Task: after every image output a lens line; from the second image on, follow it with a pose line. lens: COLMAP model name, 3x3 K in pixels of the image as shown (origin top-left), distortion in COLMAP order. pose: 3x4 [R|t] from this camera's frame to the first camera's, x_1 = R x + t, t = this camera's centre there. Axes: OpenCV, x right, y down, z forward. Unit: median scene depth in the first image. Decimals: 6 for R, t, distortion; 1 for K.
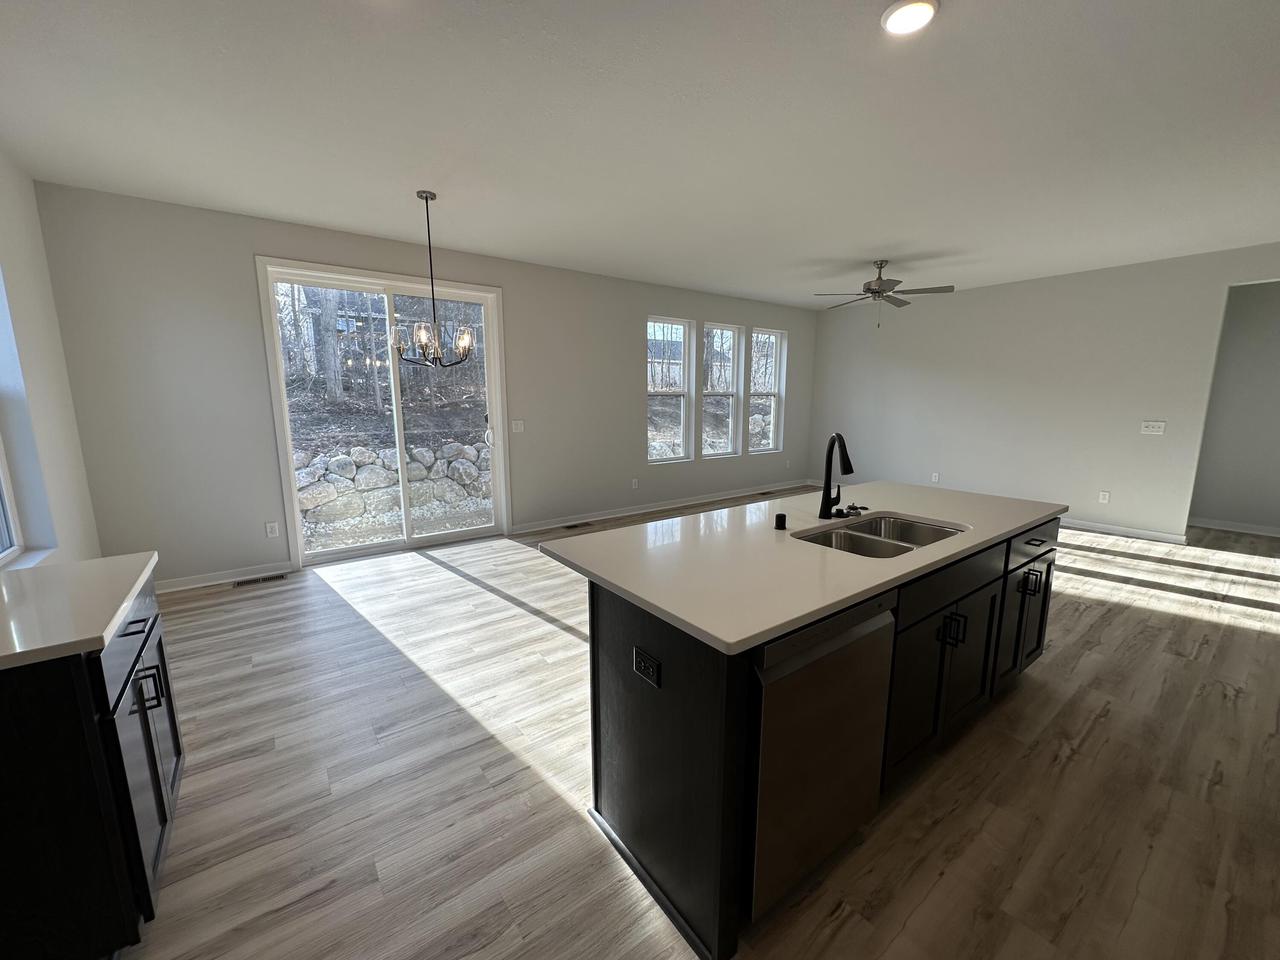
lens RADIAL K [[507.9, 0, 642.0], [0, 507.9, 480.9], [0, 0, 1]] dist [-0.001394, 0.000632]
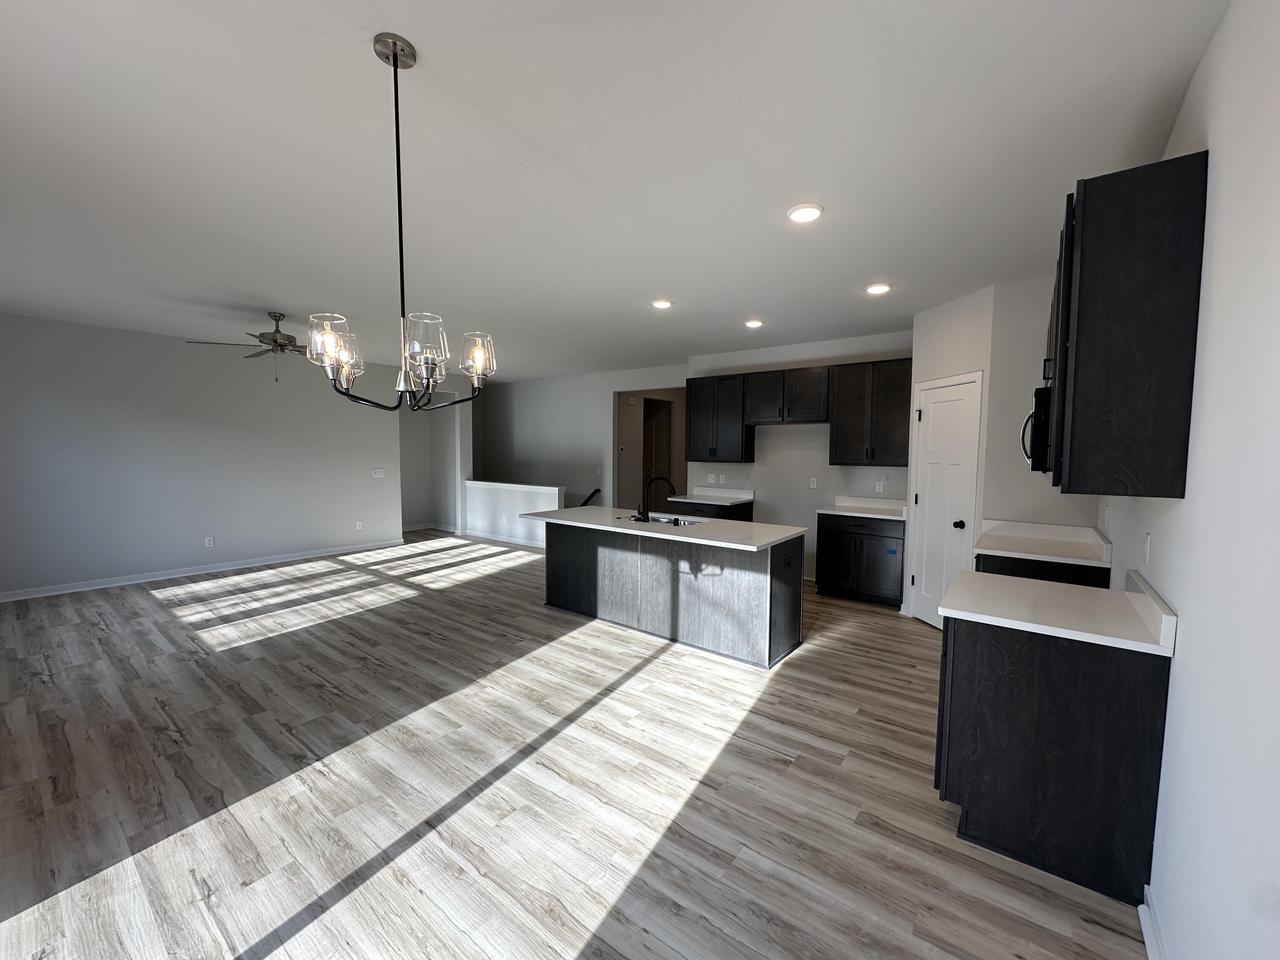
lens RADIAL K [[507.9, 0, 642.0], [0, 507.9, 480.9], [0, 0, 1]] dist [-0.001394, 0.000632]
pose [[-0.267533, -0.064409, 0.961394, -0.805620], [0.152169, 0.982418, 0.108162, -0.158505], [-0.951457, 0.175231, -0.253028, 0.815842]]
